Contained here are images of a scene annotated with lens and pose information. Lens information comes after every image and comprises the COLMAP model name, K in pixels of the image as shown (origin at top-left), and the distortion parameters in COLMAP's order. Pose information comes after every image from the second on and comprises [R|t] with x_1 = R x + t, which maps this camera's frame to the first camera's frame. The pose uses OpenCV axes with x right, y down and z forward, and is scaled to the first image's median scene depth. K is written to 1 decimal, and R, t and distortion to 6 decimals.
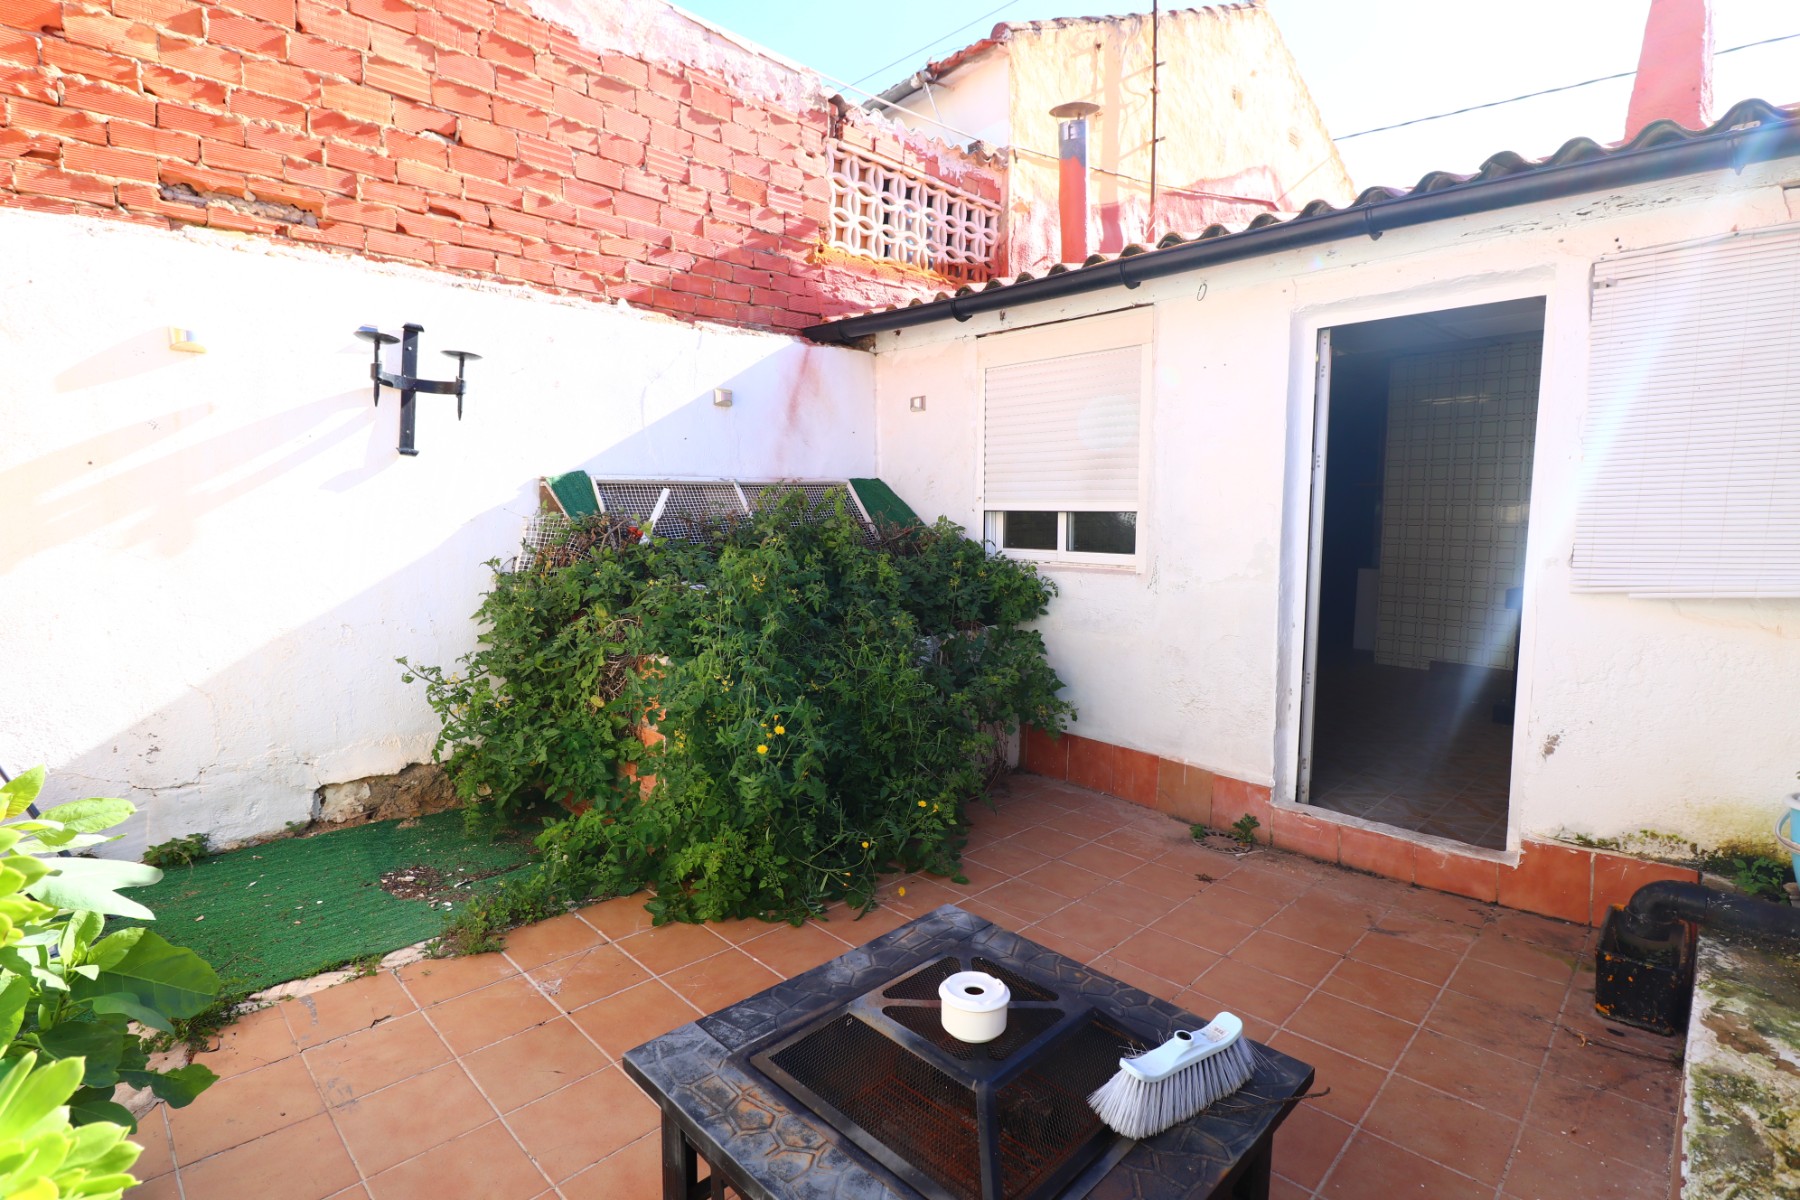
lens RADIAL K [[860.4, 0, 902.2], [0, 860.4, 609.2], [0, 0, 1]] dist [-0.018120, -0.001425]
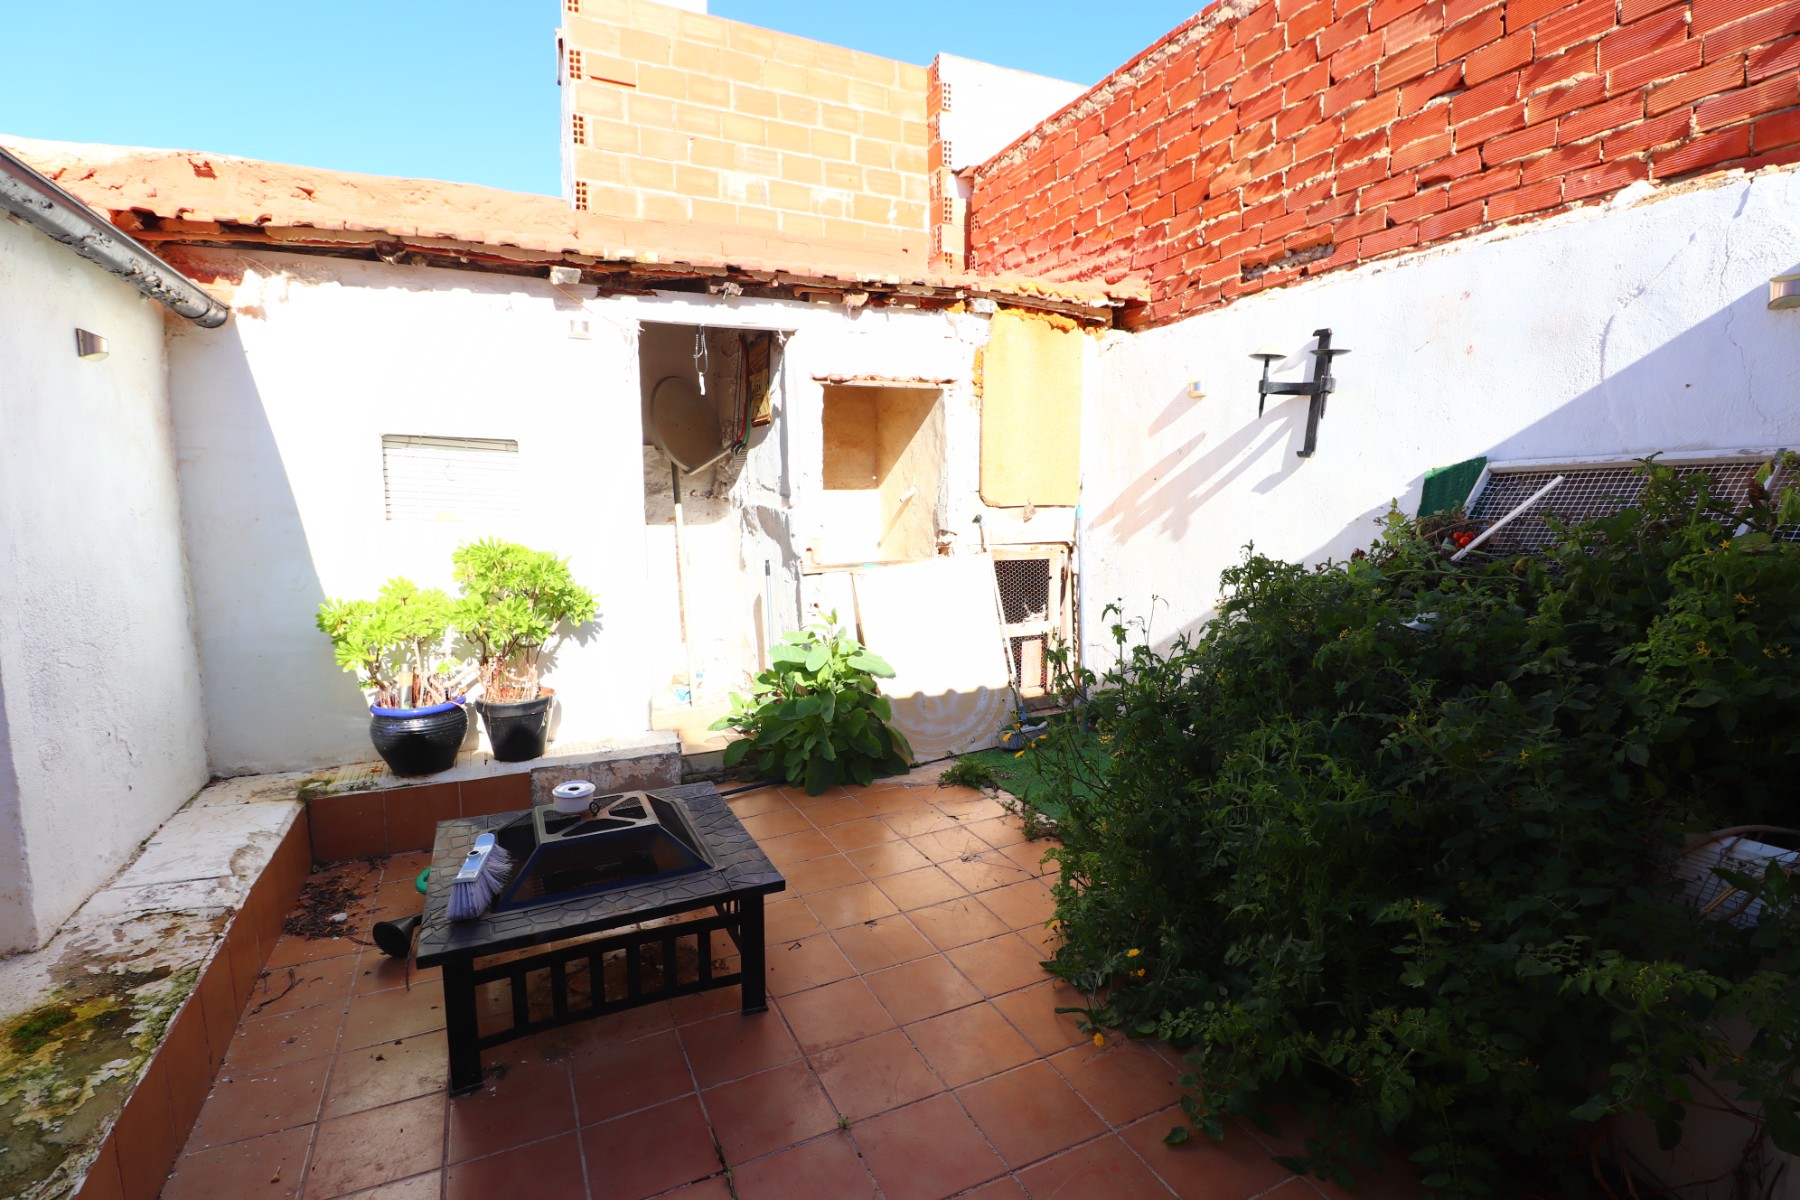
lens RADIAL K [[860.4, 0, 904.9], [0, 860.4, 589.1], [0, 0, 1]] dist [-0.018120, -0.001425]
pose [[-0.333877, 0.101970, -0.937085, 0.587168], [-0.084175, 0.986935, 0.137385, -0.118716], [0.938851, 0.124749, -0.320932, 0.866156]]
